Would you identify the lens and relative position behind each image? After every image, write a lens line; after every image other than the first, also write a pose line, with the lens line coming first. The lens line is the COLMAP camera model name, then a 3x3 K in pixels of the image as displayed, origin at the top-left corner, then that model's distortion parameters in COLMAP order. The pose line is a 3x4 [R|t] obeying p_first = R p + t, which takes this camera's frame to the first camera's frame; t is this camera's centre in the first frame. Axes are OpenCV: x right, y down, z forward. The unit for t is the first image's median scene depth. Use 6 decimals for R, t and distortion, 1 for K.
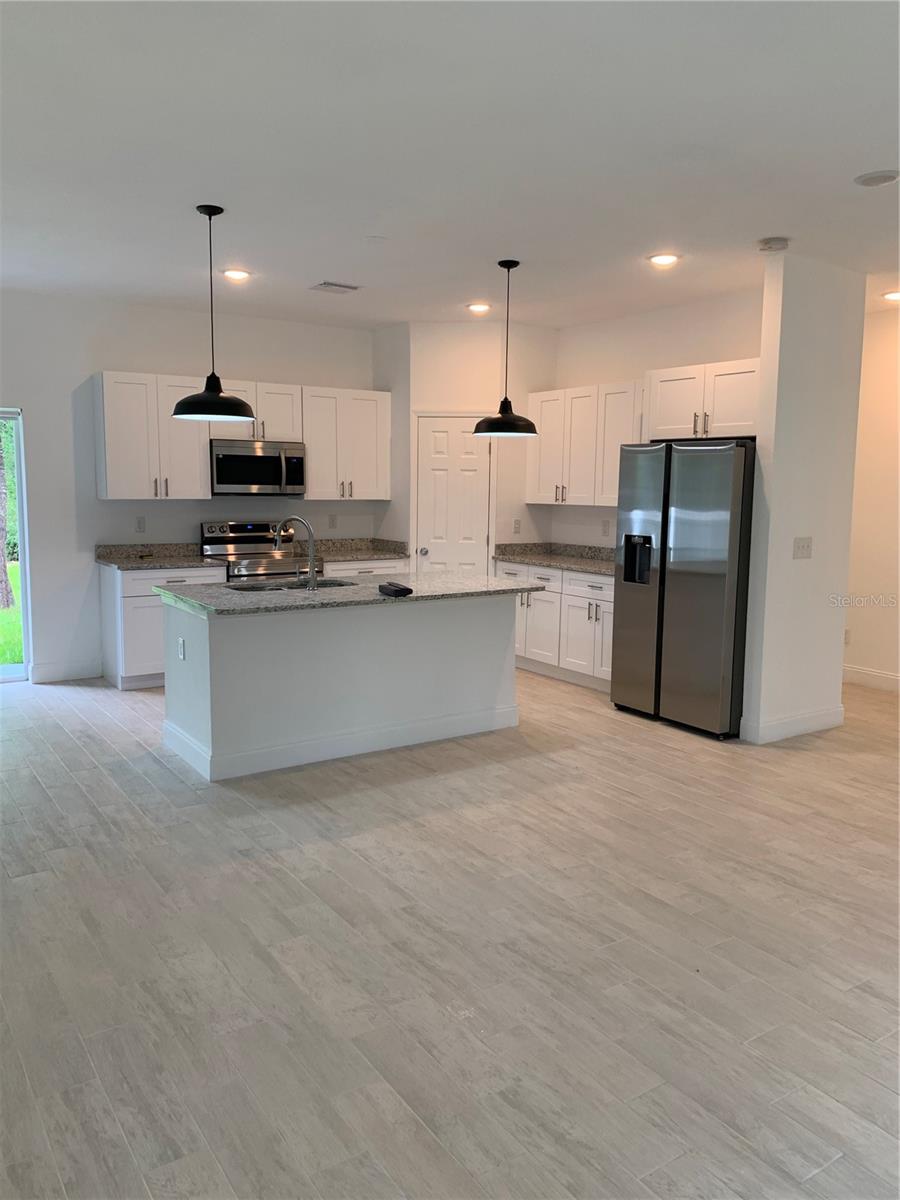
lens RADIAL K [[921.3, 0, 459.0], [0, 921.3, 593.5], [0, 0, 1]] dist [0.048415, -0.051584]
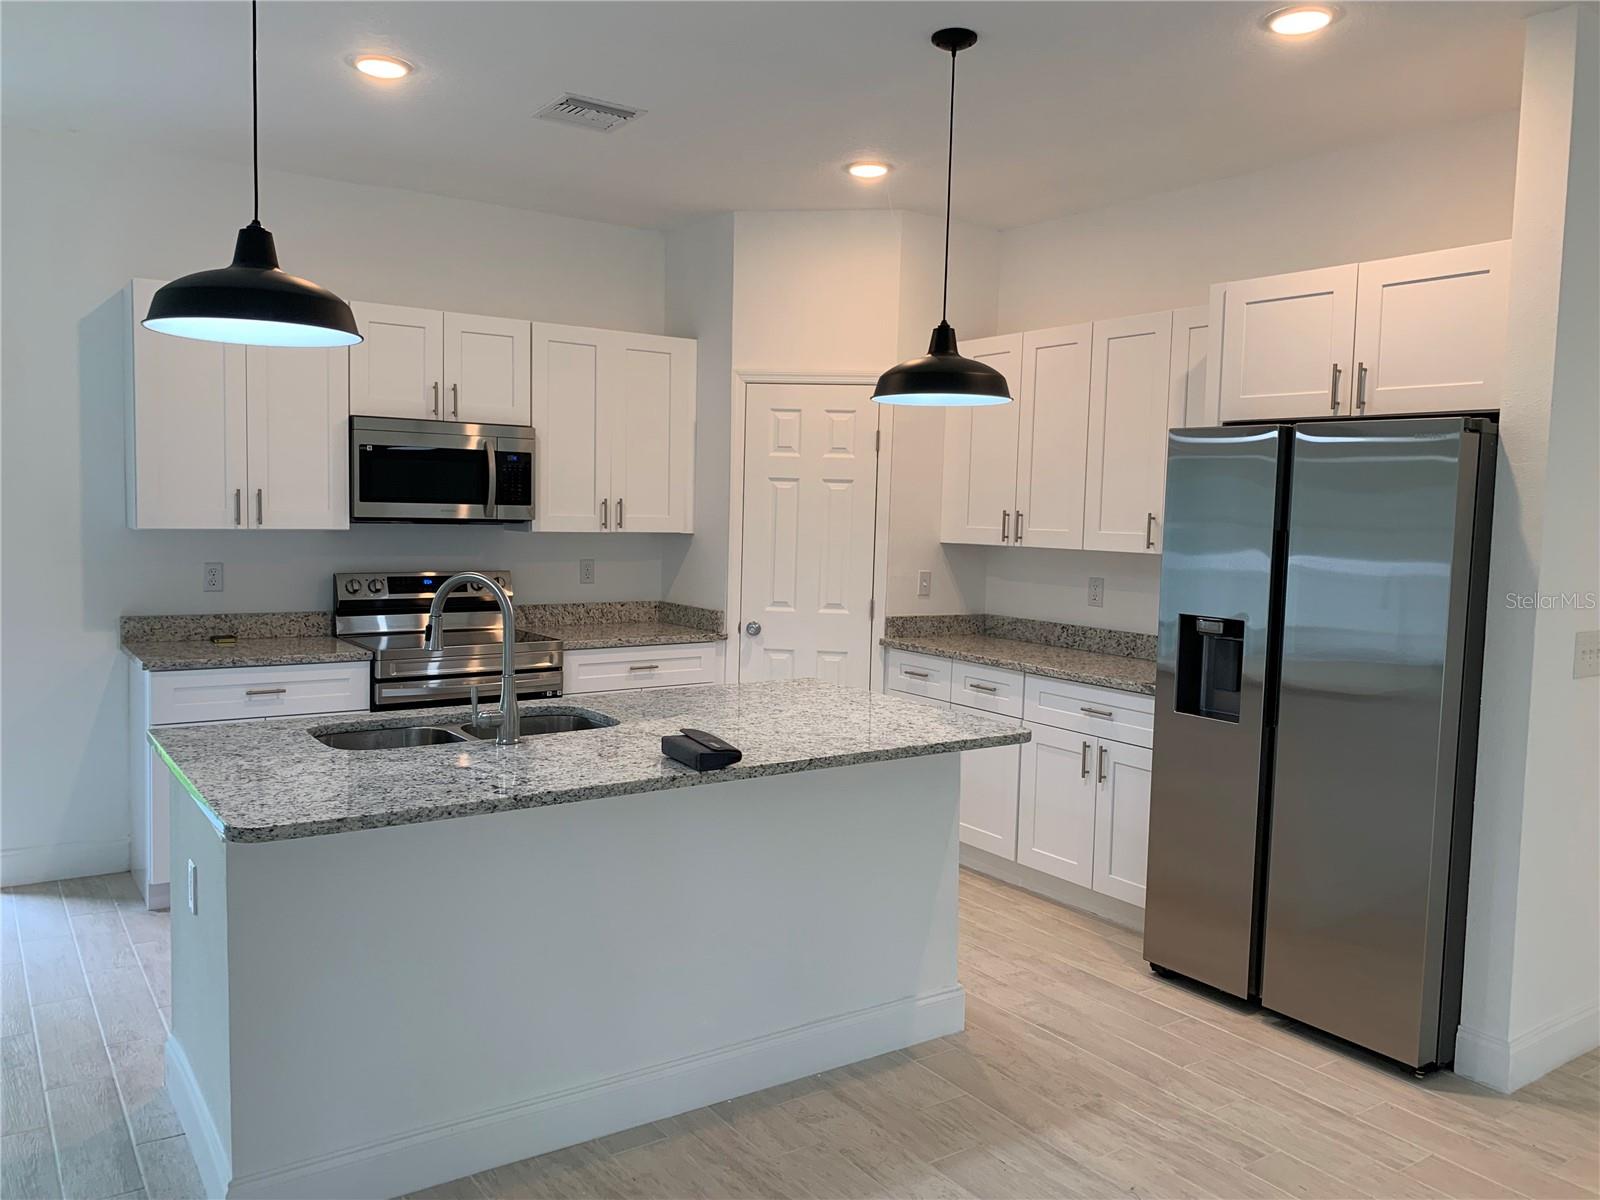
lens RADIAL K [[1228.4, 0, 788.3], [0, 1228.4, 587.3], [0, 0, 1]] dist [0.048415, -0.051584]
pose [[0.999922, 0.011712, 0.004290, -0.031107], [-0.011470, 0.998546, -0.052663, -0.048511], [-0.004901, 0.052610, 0.998603, 0.415162]]
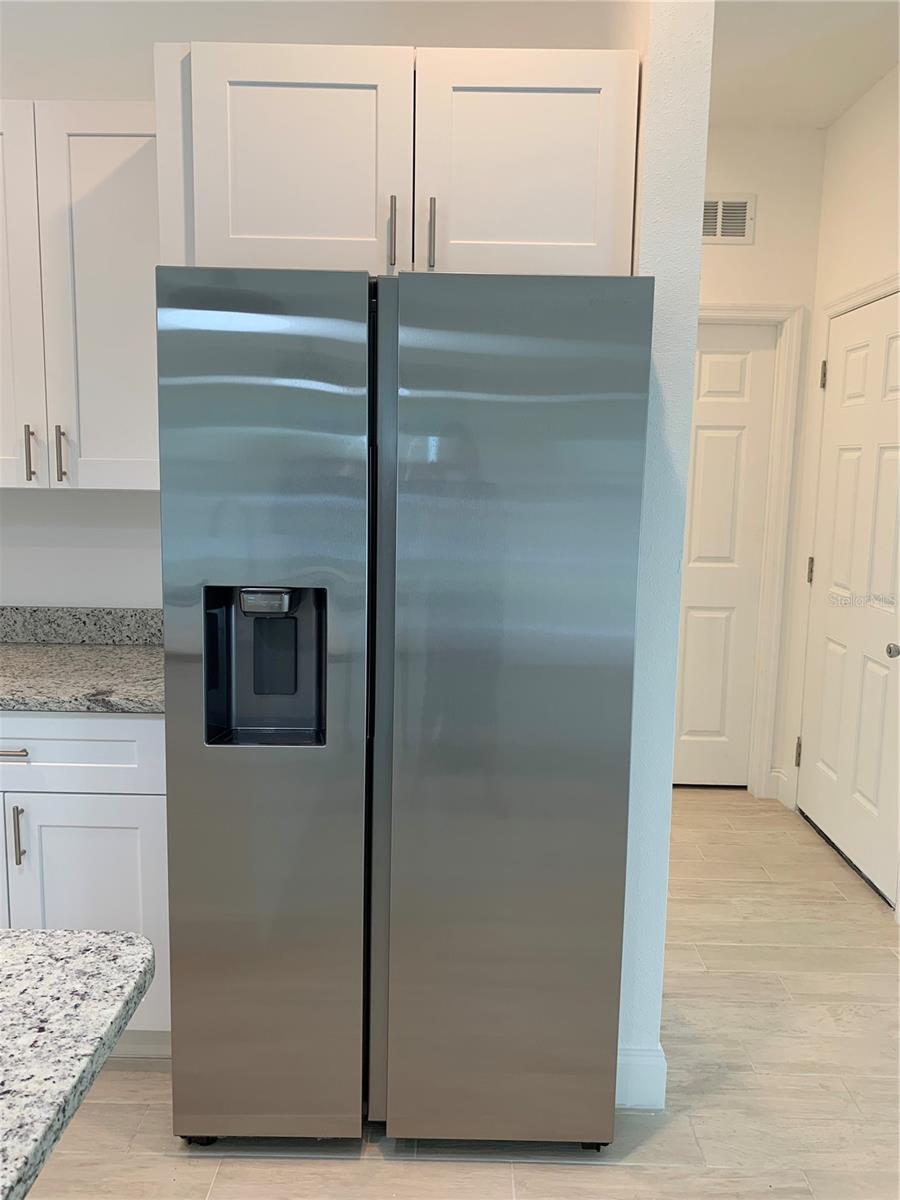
lens RADIAL K [[921.3, 0, 451.7], [0, 921.3, 595.7], [0, 0, 1]] dist [0.048415, -0.051584]
pose [[0.562565, -0.114177, 0.818831, -0.016913], [0.089005, 0.993026, 0.077317, -0.088597], [-0.821948, 0.029385, 0.568803, 0.894445]]
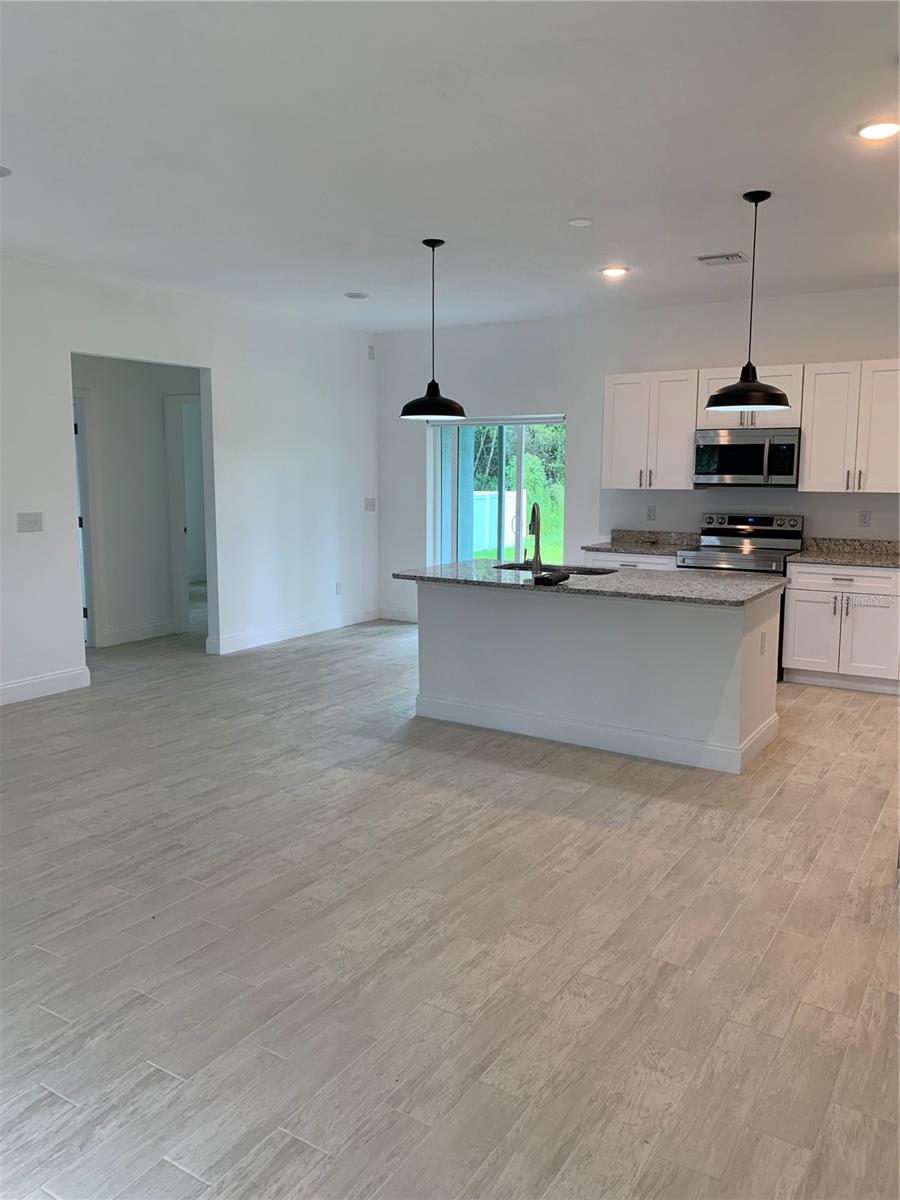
lens RADIAL K [[921.3, 0, 443.1], [0, 921.3, 582.4], [0, 0, 1]] dist [0.048415, -0.051584]
pose [[0.394560, 0.103822, -0.912986, 0.756462], [-0.113939, 0.991456, 0.063505, -0.047022], [0.911779, 0.078968, 0.403018, 0.481621]]
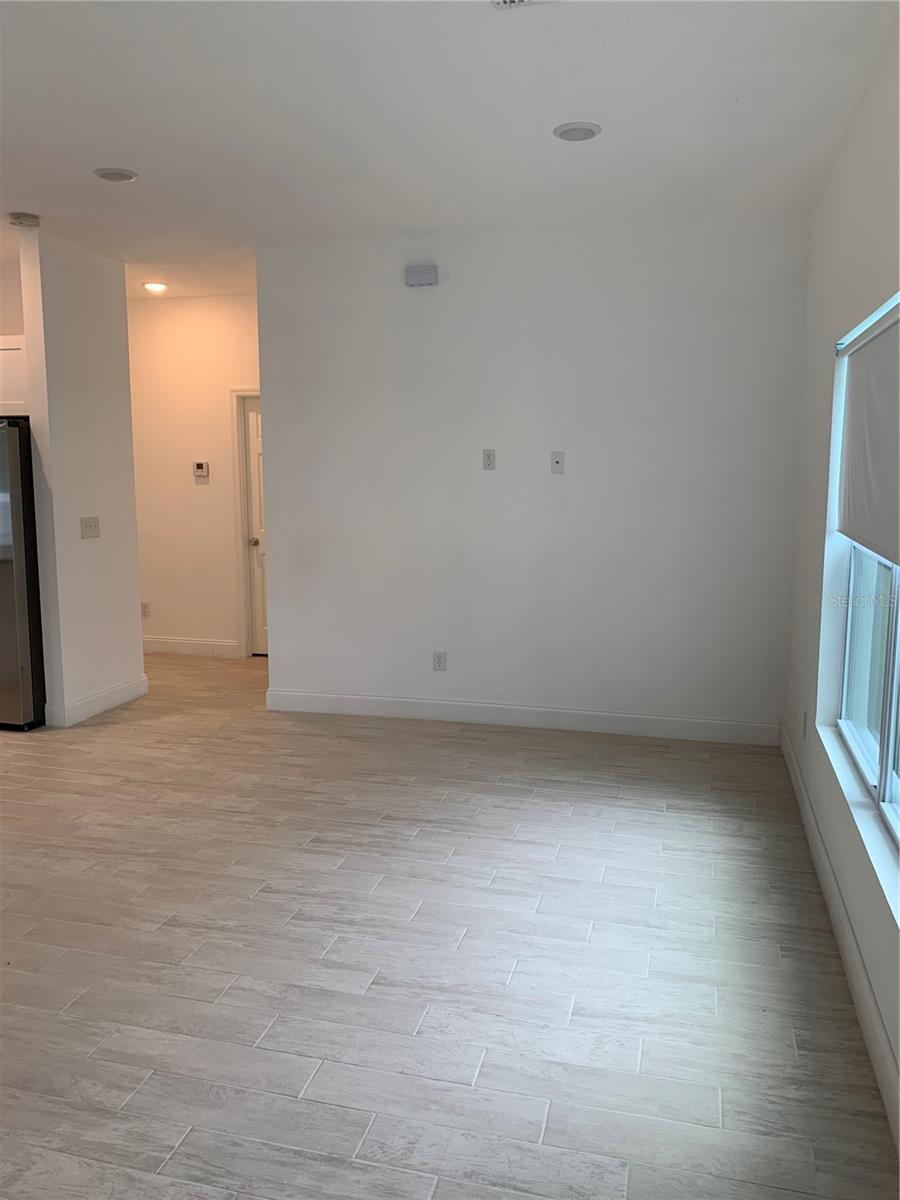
lens RADIAL K [[921.3, 0, 461.9], [0, 921.3, 591.3], [0, 0, 1]] dist [0.048415, -0.051584]
pose [[0.752544, -0.098098, 0.651195, 0.008545], [0.084879, 0.995043, 0.051807, 0.002105], [-0.653049, 0.016286, 0.757140, -0.037989]]
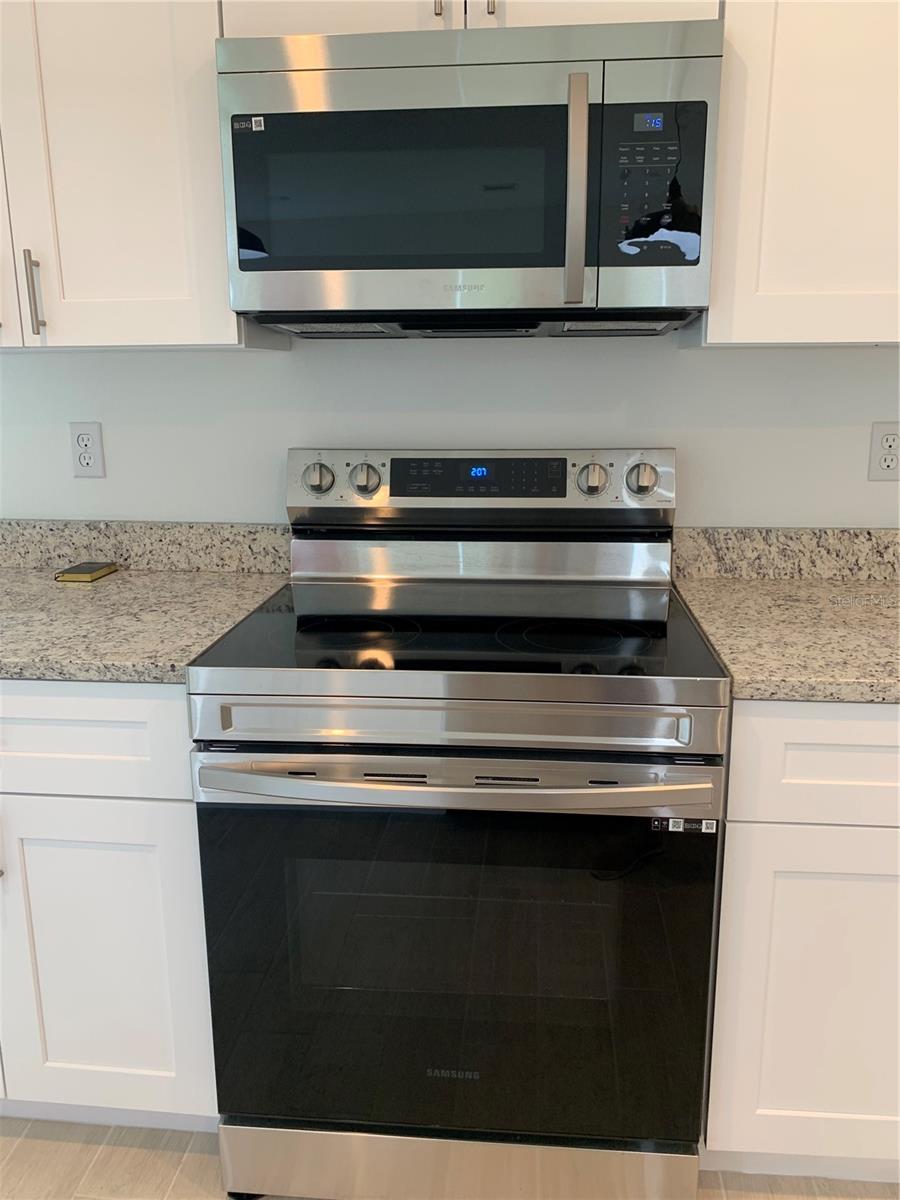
lens RADIAL K [[921.3, 0, 456.4], [0, 921.3, 594.1], [0, 0, 1]] dist [0.048415, -0.051584]
pose [[0.772935, 0.135908, -0.619758, -0.114080], [-0.063955, 0.988503, 0.137009, -0.104928], [0.631253, -0.066262, 0.772741, 1.170067]]
